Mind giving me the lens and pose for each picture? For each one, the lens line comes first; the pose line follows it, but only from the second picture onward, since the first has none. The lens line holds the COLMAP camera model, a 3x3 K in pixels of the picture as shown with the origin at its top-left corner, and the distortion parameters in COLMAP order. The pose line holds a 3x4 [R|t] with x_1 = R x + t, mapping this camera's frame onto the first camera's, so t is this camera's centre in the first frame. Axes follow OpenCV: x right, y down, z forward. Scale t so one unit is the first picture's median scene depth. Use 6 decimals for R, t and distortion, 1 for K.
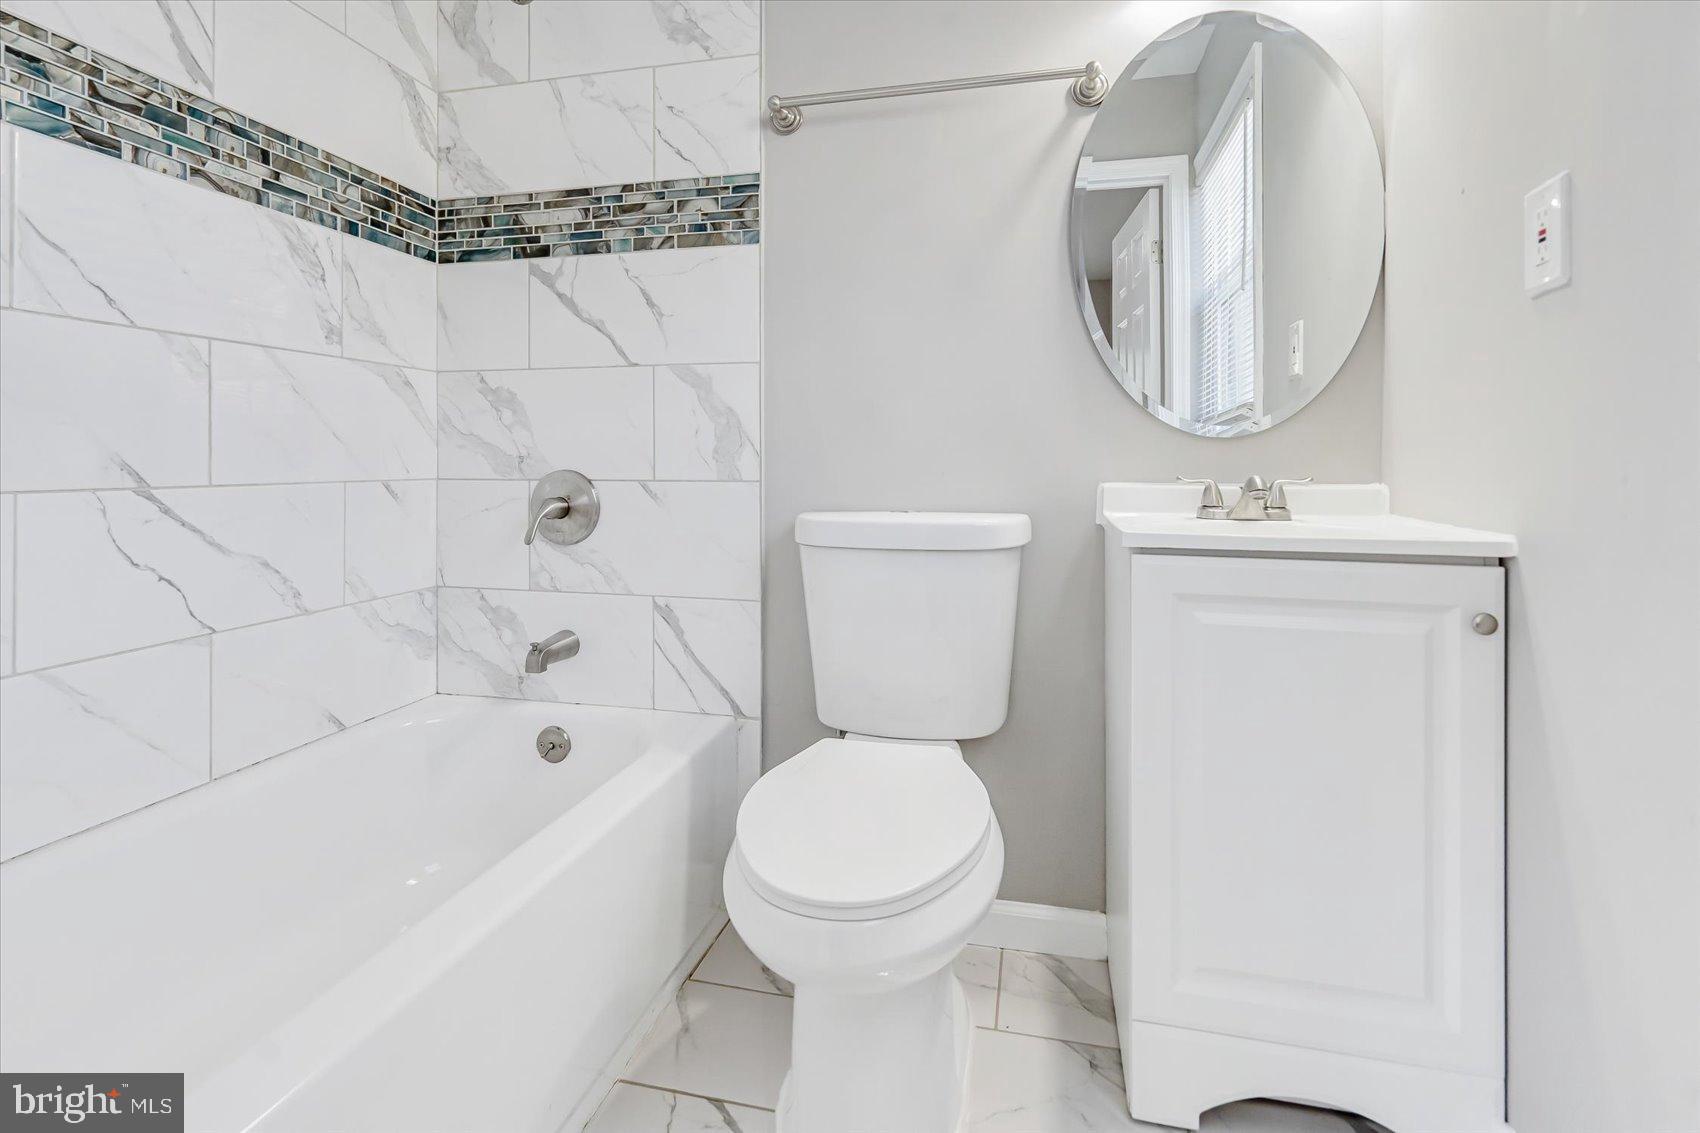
lens RADIAL K [[831.7, 0, 827.8], [0, 831.7, 457.4], [0, 0, 1]] dist [-0.000785, 0.000822]
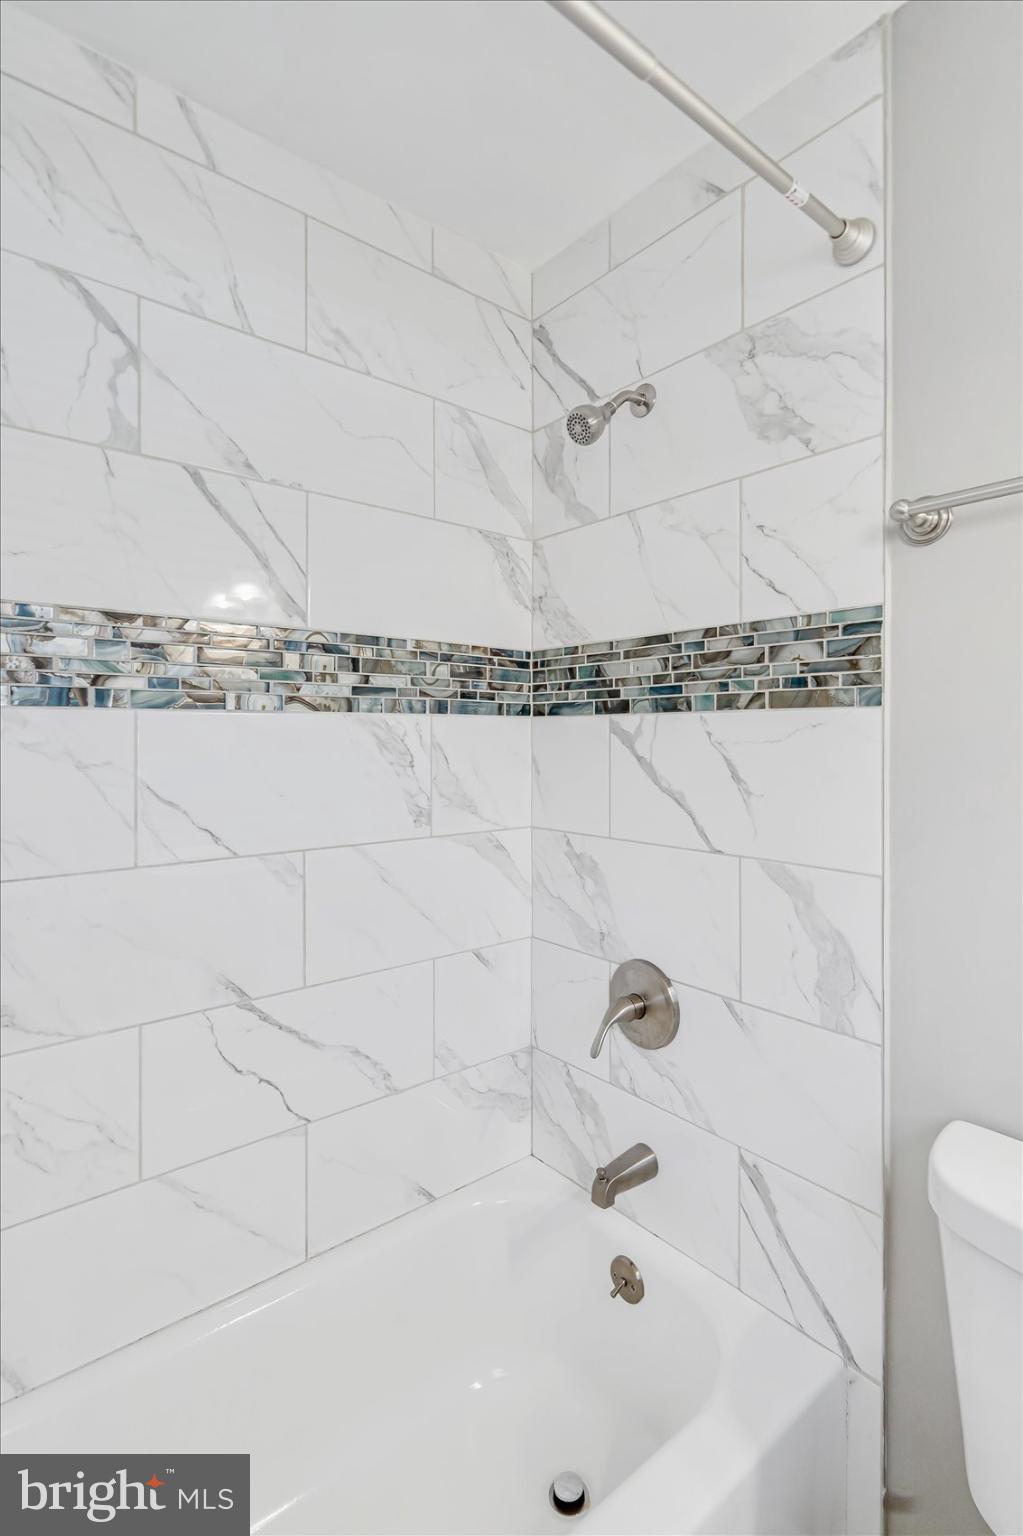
lens RADIAL K [[751.5, 0, 512.3], [0, 751.5, 744.4], [0, 0, 1]] dist [-0.000785, 0.000822]
pose [[0.804318, 0.002005, -0.594195, 0.042752], [0.005163, 0.999933, 0.010363, -0.228236], [0.594176, -0.011403, 0.804254, 0.296952]]
